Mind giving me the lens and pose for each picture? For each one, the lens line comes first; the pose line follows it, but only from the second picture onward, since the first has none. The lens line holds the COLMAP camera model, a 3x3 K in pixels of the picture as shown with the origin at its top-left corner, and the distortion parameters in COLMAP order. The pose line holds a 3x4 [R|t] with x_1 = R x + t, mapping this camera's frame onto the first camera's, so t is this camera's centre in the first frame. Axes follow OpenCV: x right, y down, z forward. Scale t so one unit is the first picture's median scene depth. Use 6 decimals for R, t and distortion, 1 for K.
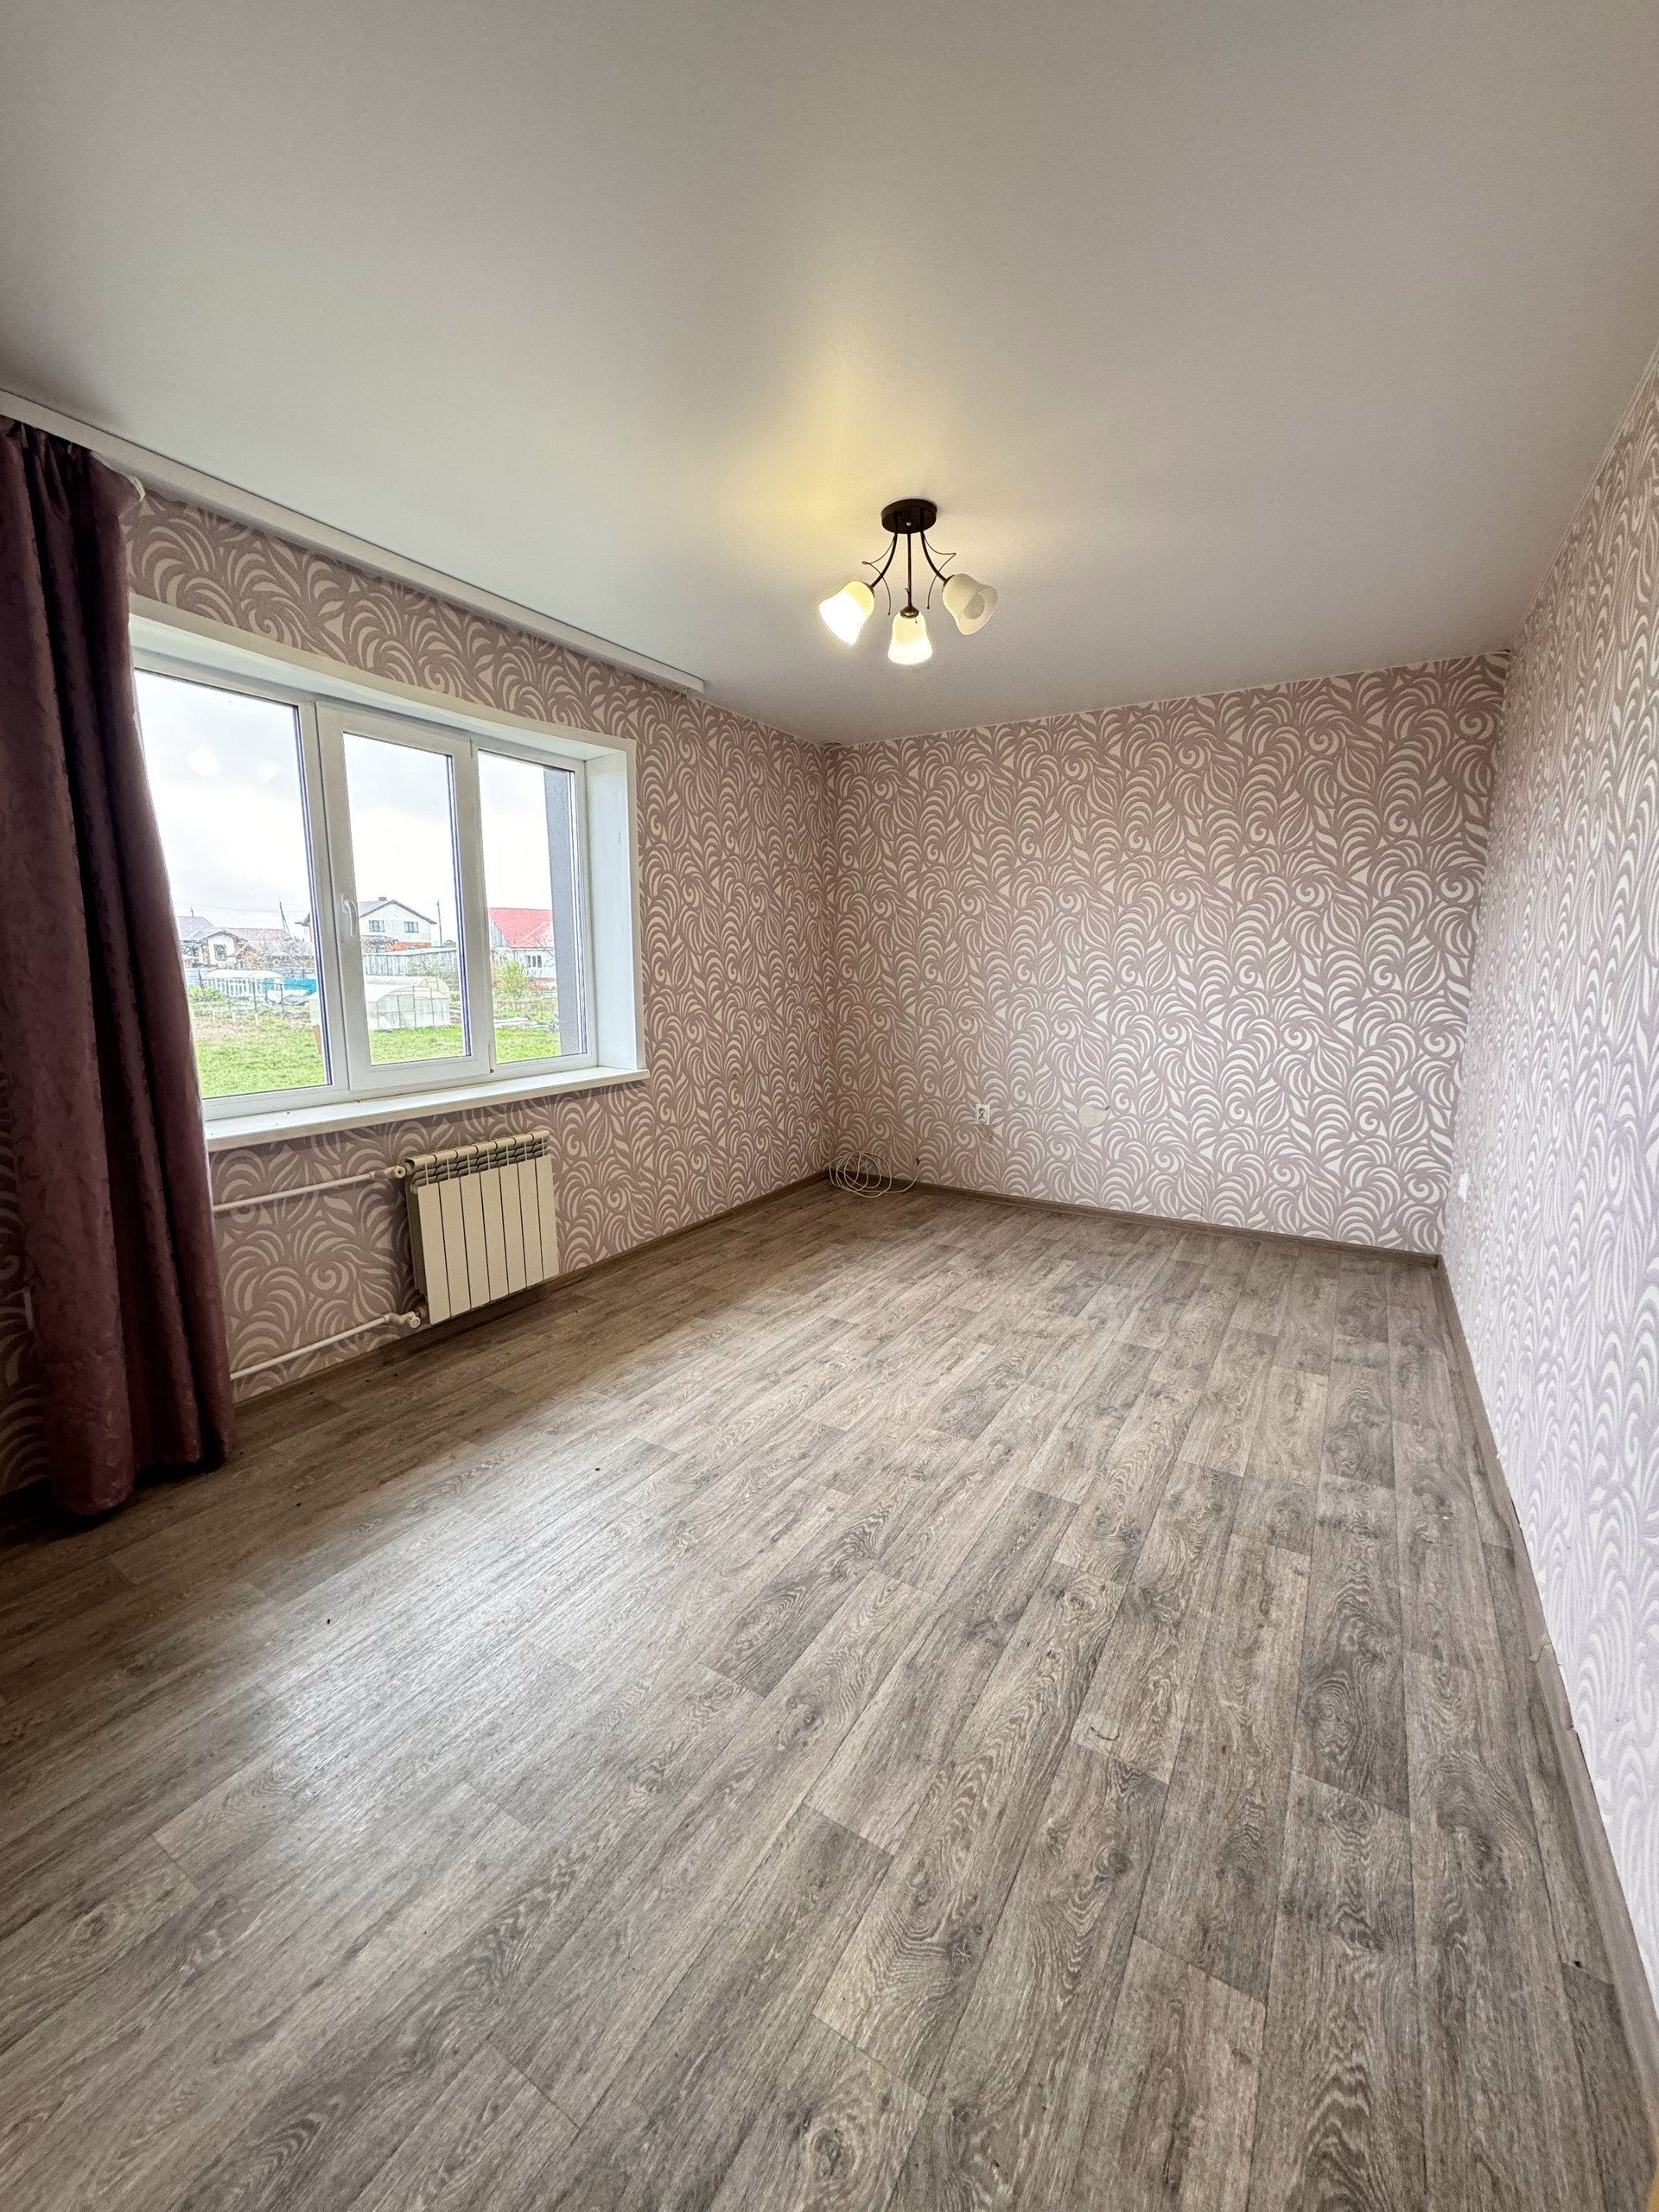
lens RADIAL K [[878.9, 0, 831.7], [0, 878.9, 1100.9], [0, 0, 1]] dist [-0.002469, 0.000067]
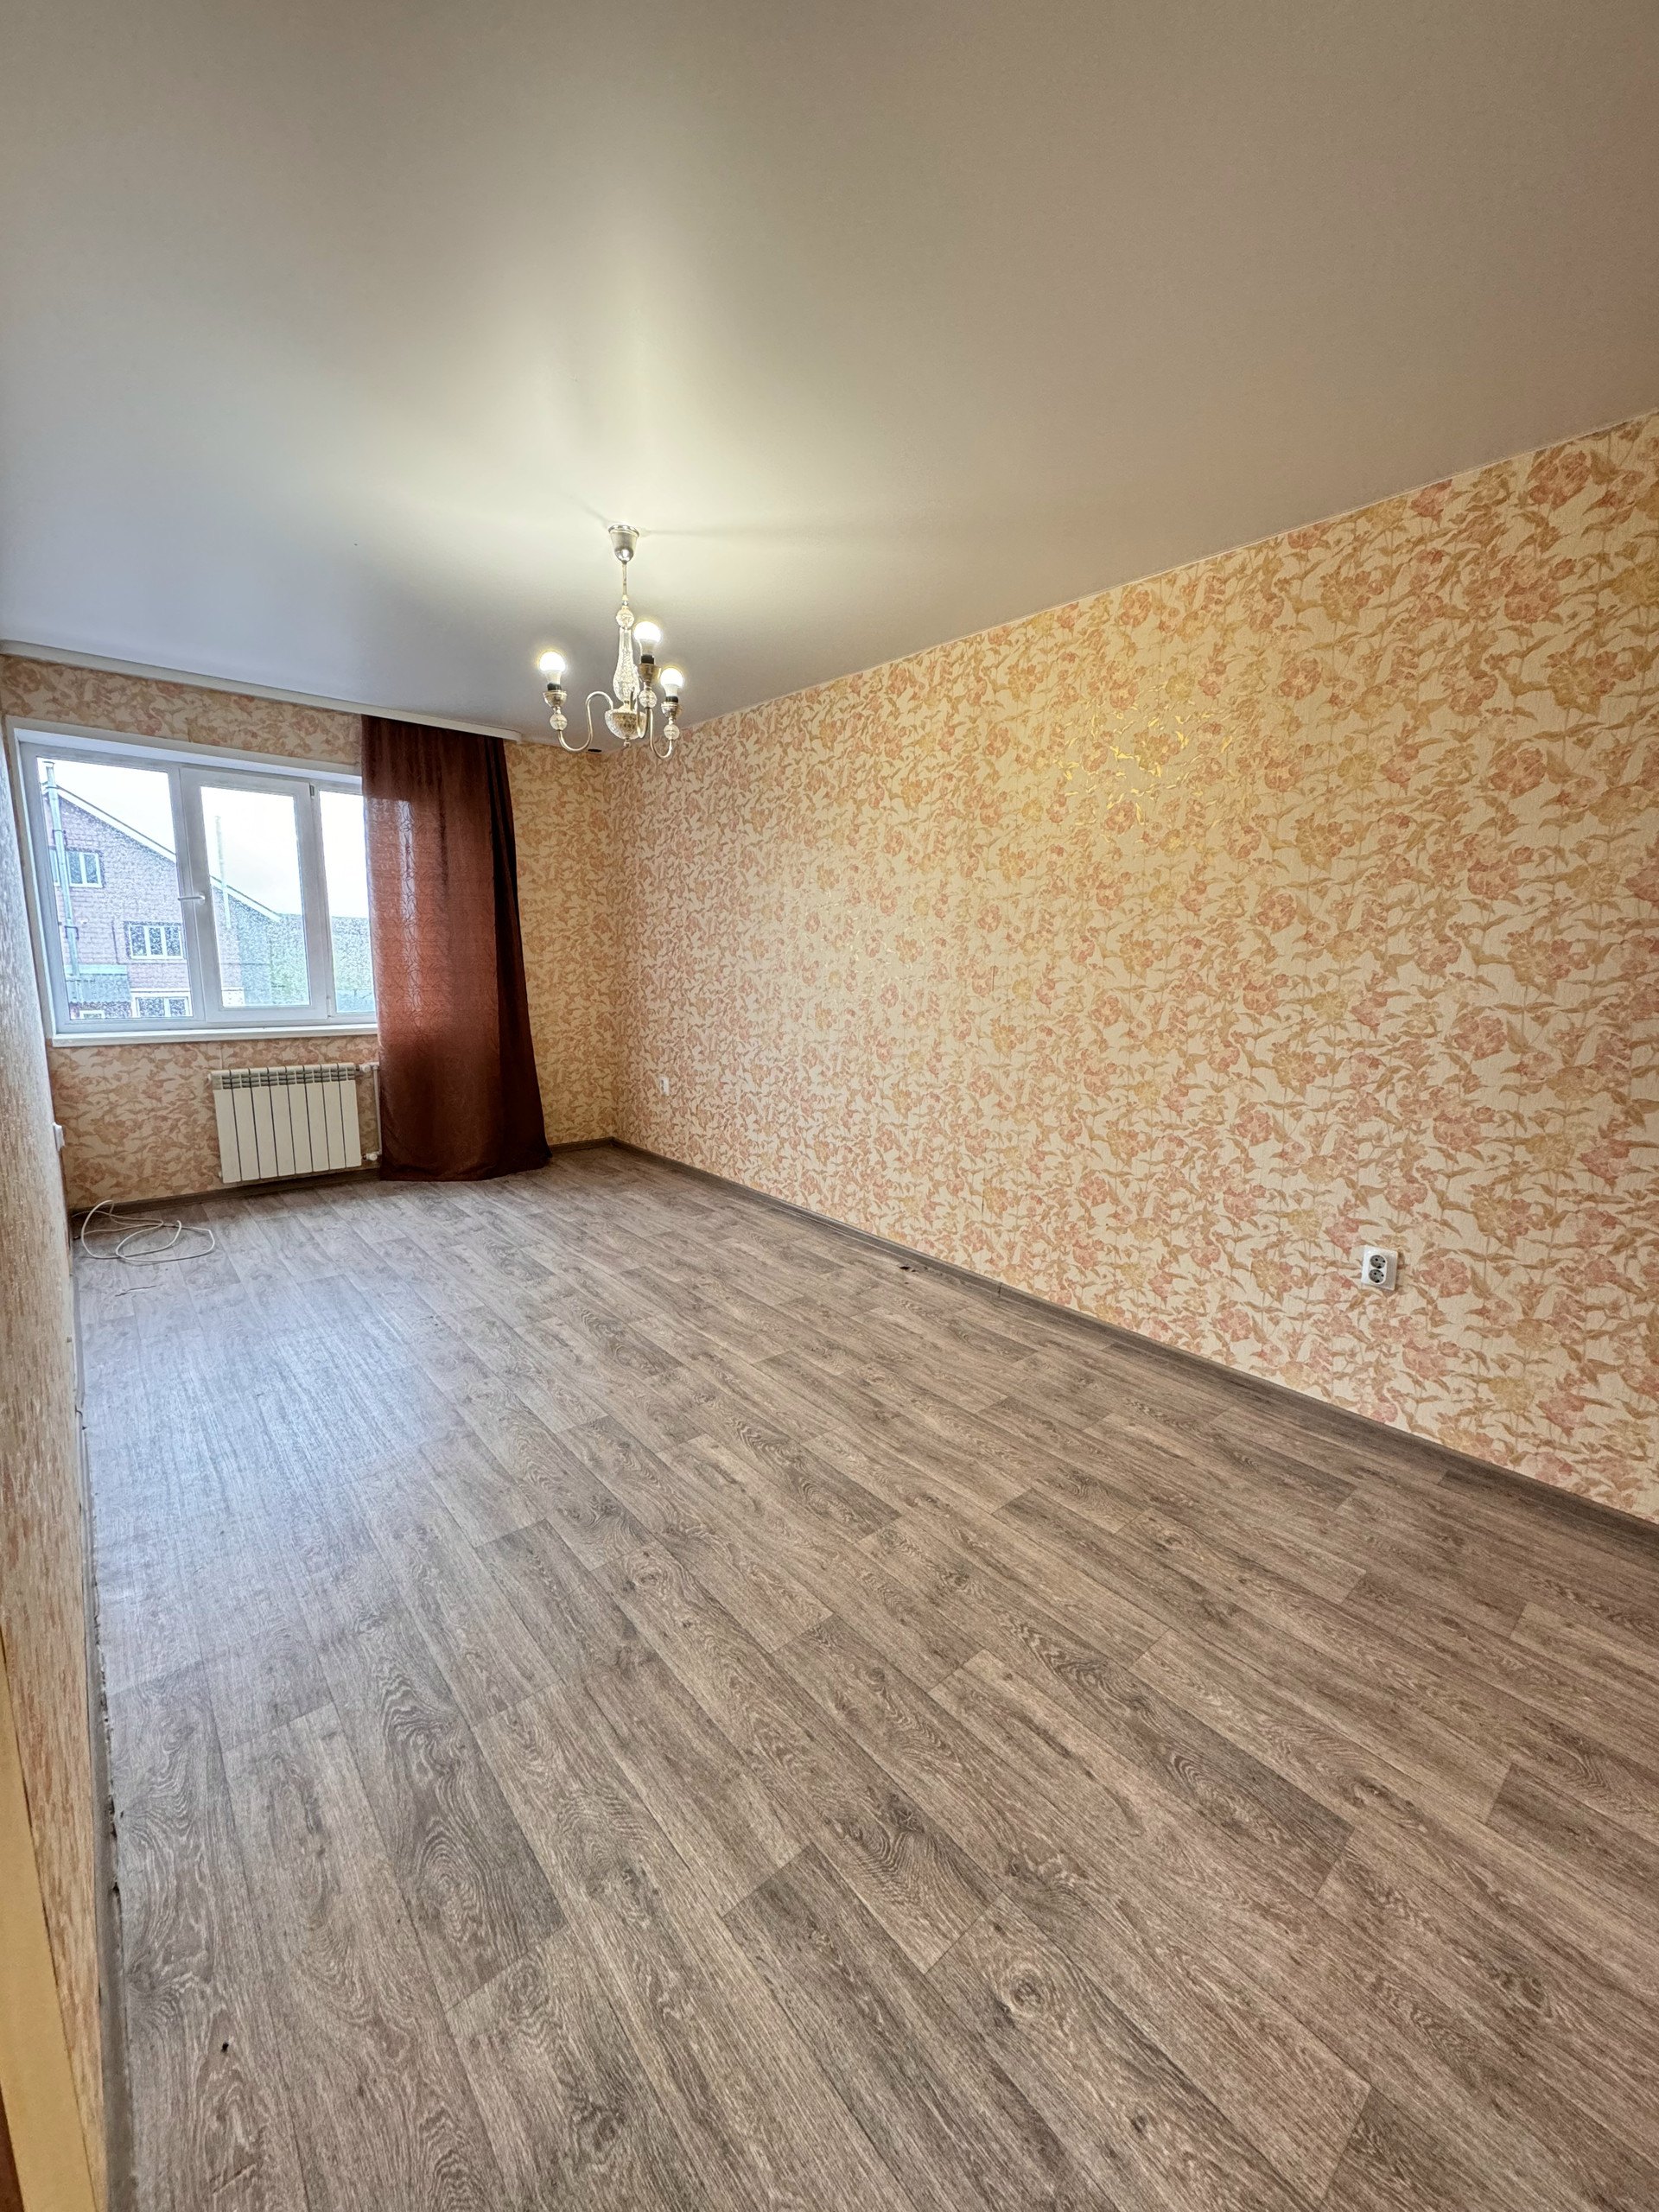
lens RADIAL K [[878.9, 0, 837.0], [0, 878.9, 1099.2], [0, 0, 1]] dist [-0.002469, 0.000067]
pose [[0.302850, -0.154246, 0.940473, -1.271512], [0.131727, 0.984119, 0.118986, -0.111154], [-0.943891, 0.087851, 0.318359, 0.624091]]
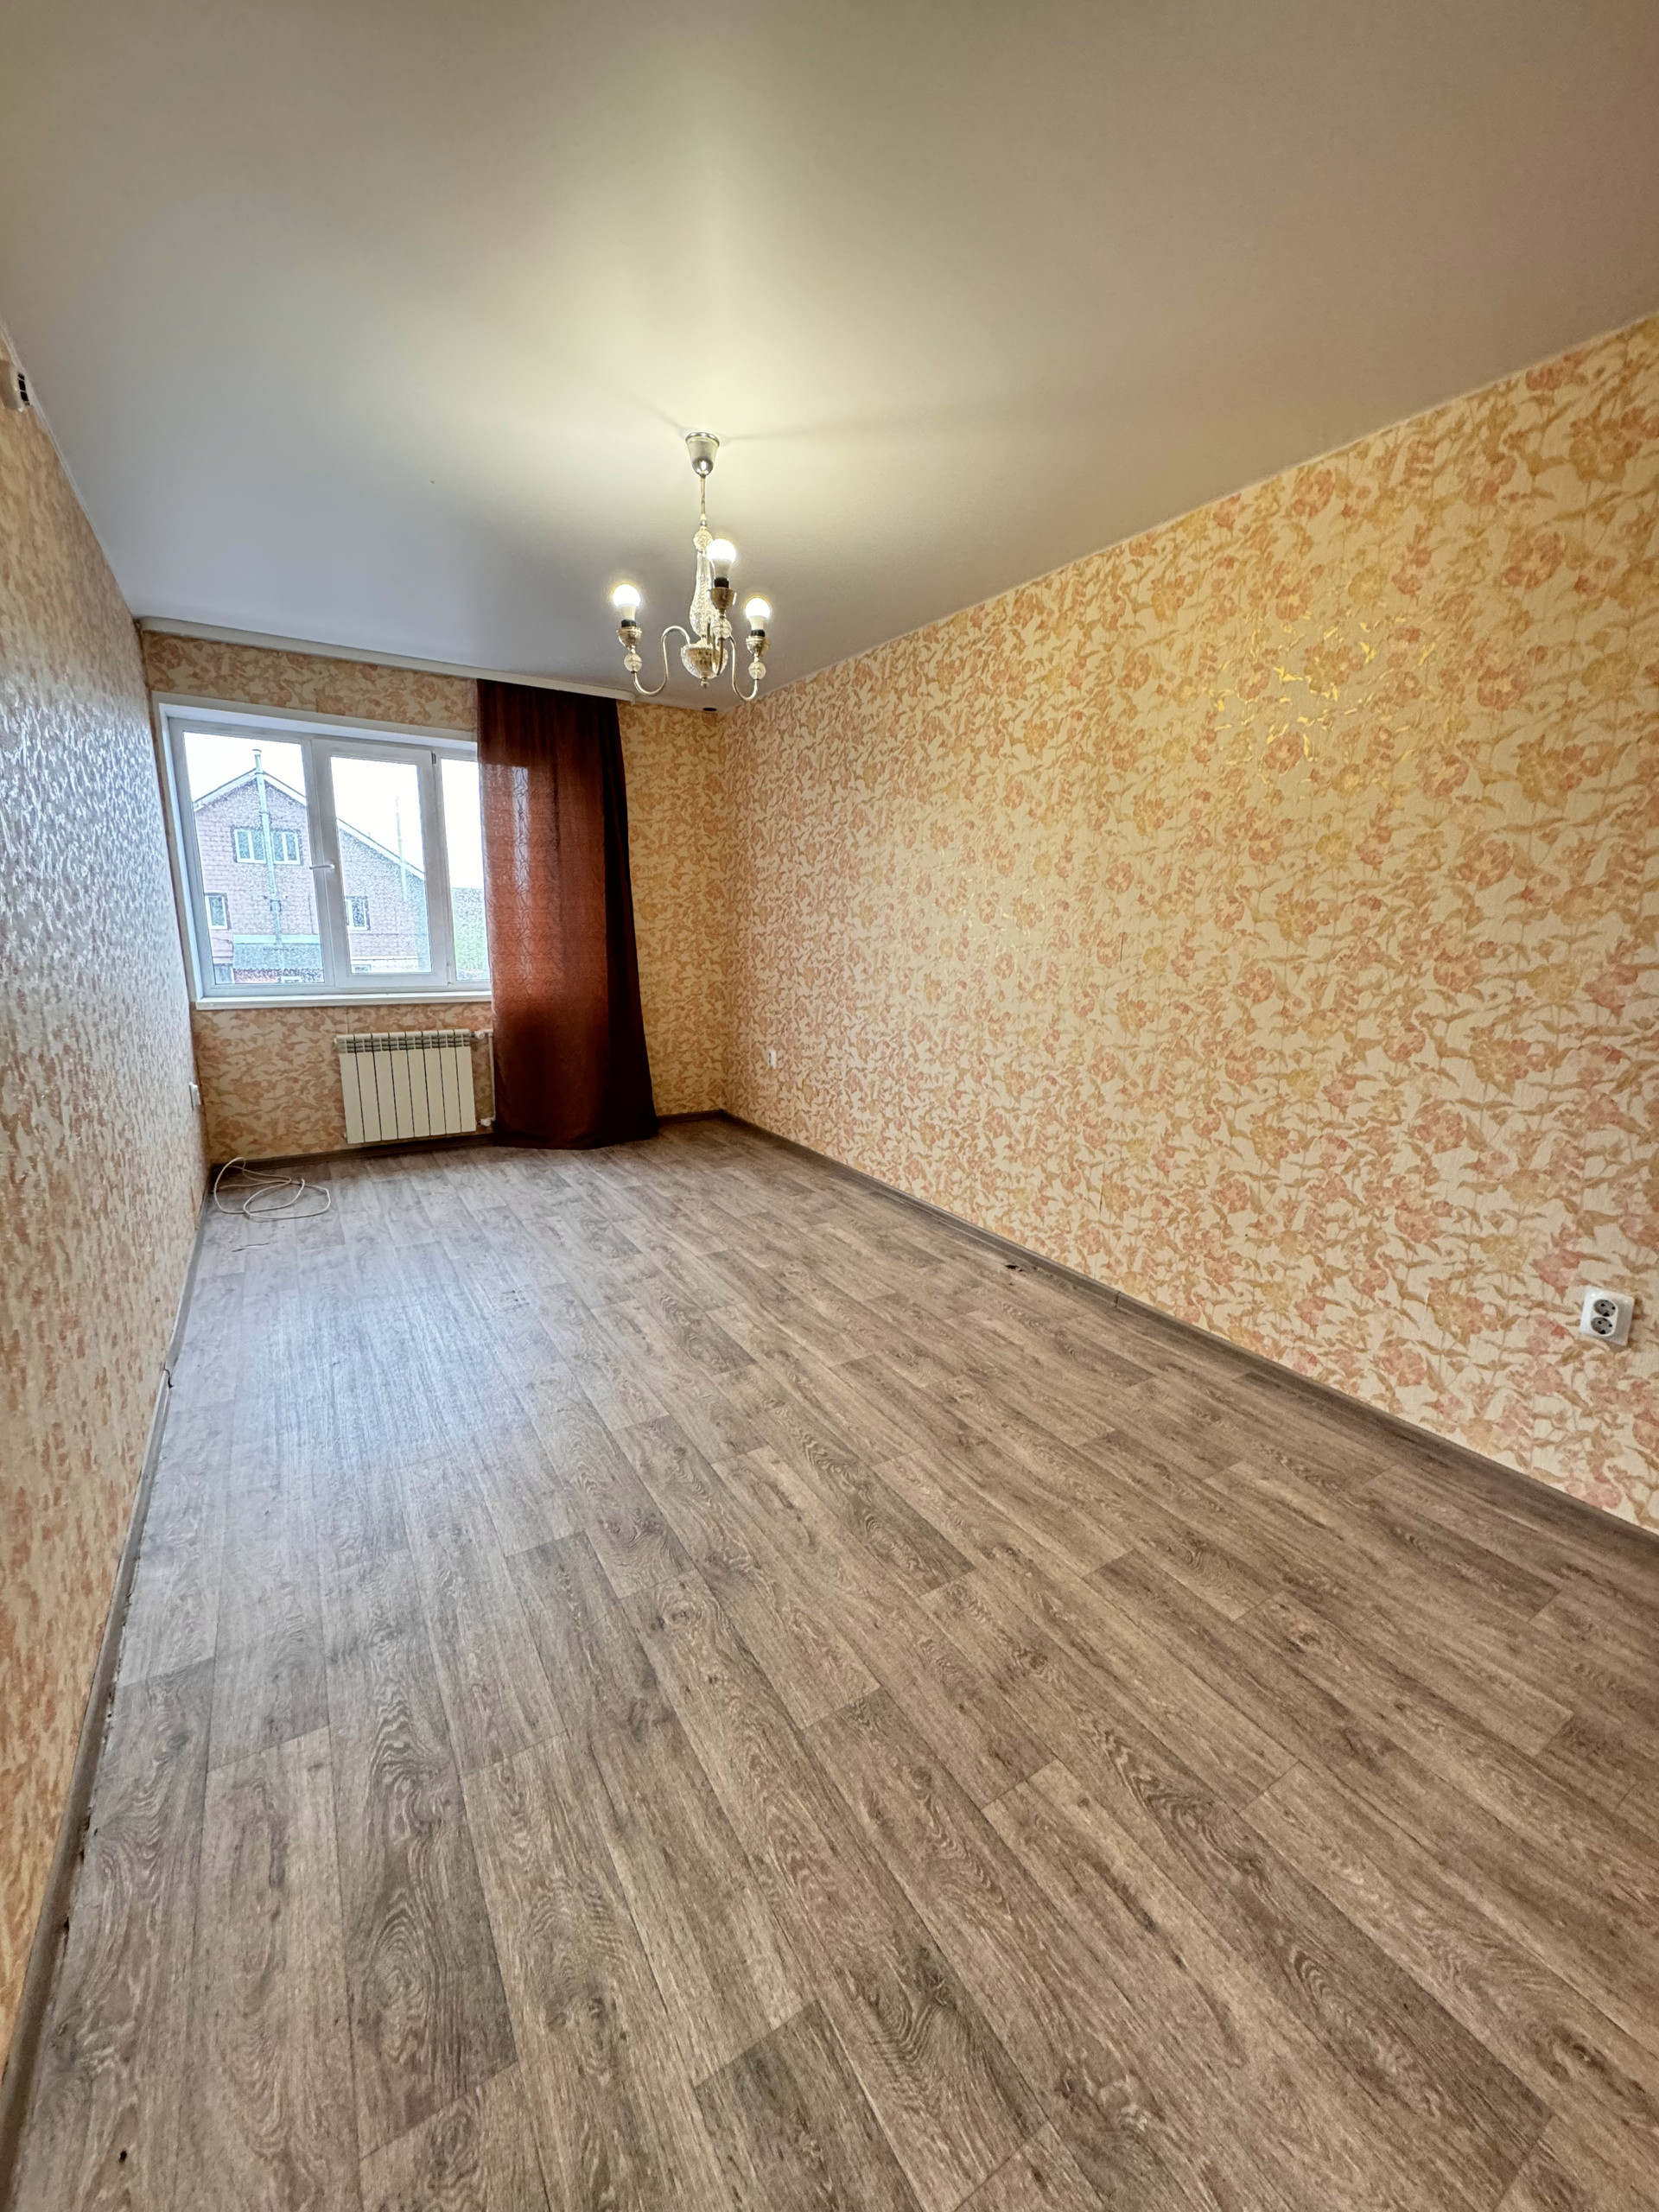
lens RADIAL K [[878.9, 0, 835.3], [0, 878.9, 1100.6], [0, 0, 1]] dist [-0.002469, 0.000067]
pose [[0.448308, -0.174596, 0.876662, -1.069097], [0.124074, 0.983399, 0.132405, -0.096772], [-0.885226, 0.049413, 0.462529, 0.610608]]
